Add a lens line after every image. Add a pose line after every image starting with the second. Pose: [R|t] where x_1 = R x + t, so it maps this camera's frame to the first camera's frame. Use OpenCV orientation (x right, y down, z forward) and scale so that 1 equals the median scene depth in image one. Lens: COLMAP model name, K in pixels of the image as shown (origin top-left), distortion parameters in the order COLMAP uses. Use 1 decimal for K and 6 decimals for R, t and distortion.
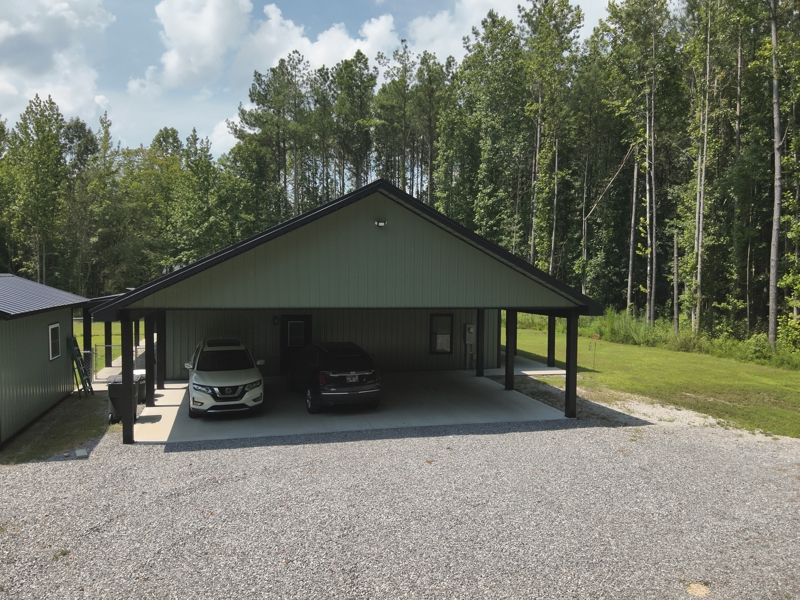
lens RADIAL K [[603.4, 0, 384.4], [0, 603.4, 299.3], [0, 0, 1]] dist [0.057278, -0.124665]
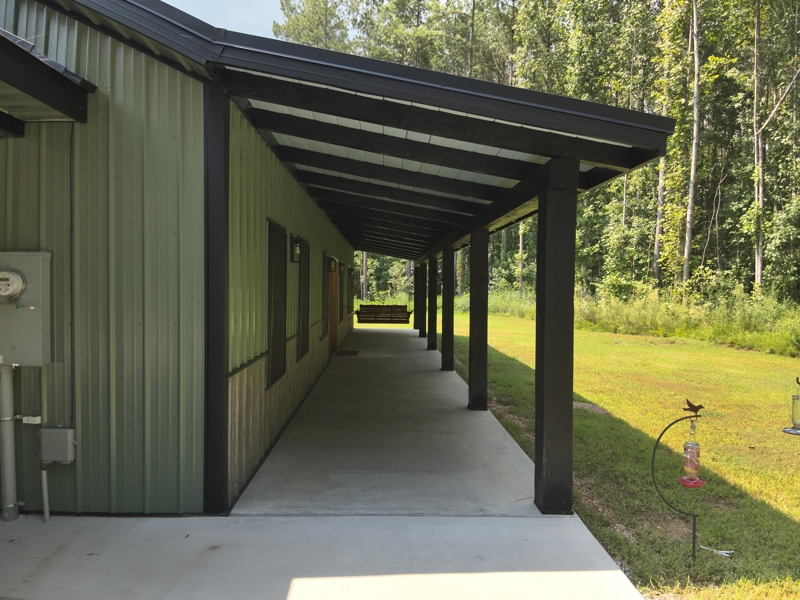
lens RADIAL K [[603.4, 0, 384.4], [0, 603.4, 299.3], [0, 0, 1]] dist [0.057278, -0.124665]
pose [[0.968925, -0.001018, -0.247353, 0.420105], [0.002514, 0.999980, 0.005730, 0.042129], [0.247343, -0.006174, 0.968908, 1.208198]]
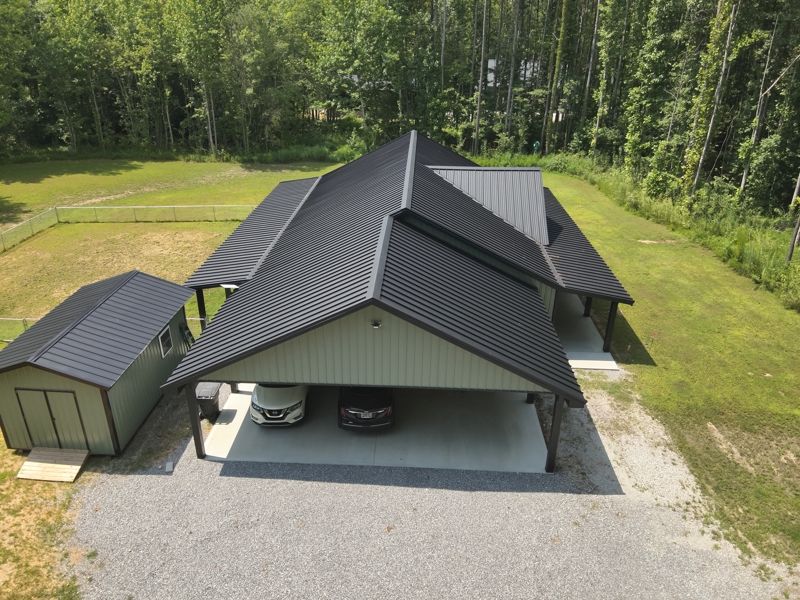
lens RADIAL K [[603.4, 0, 384.4], [0, 603.4, 299.3], [0, 0, 1]] dist [0.057278, -0.124665]
pose [[0.949894, 0.127320, -0.285466, 0.314581], [-0.002367, 0.916185, 0.400748, -0.603441], [0.312563, -0.379993, 0.870580, 0.016497]]
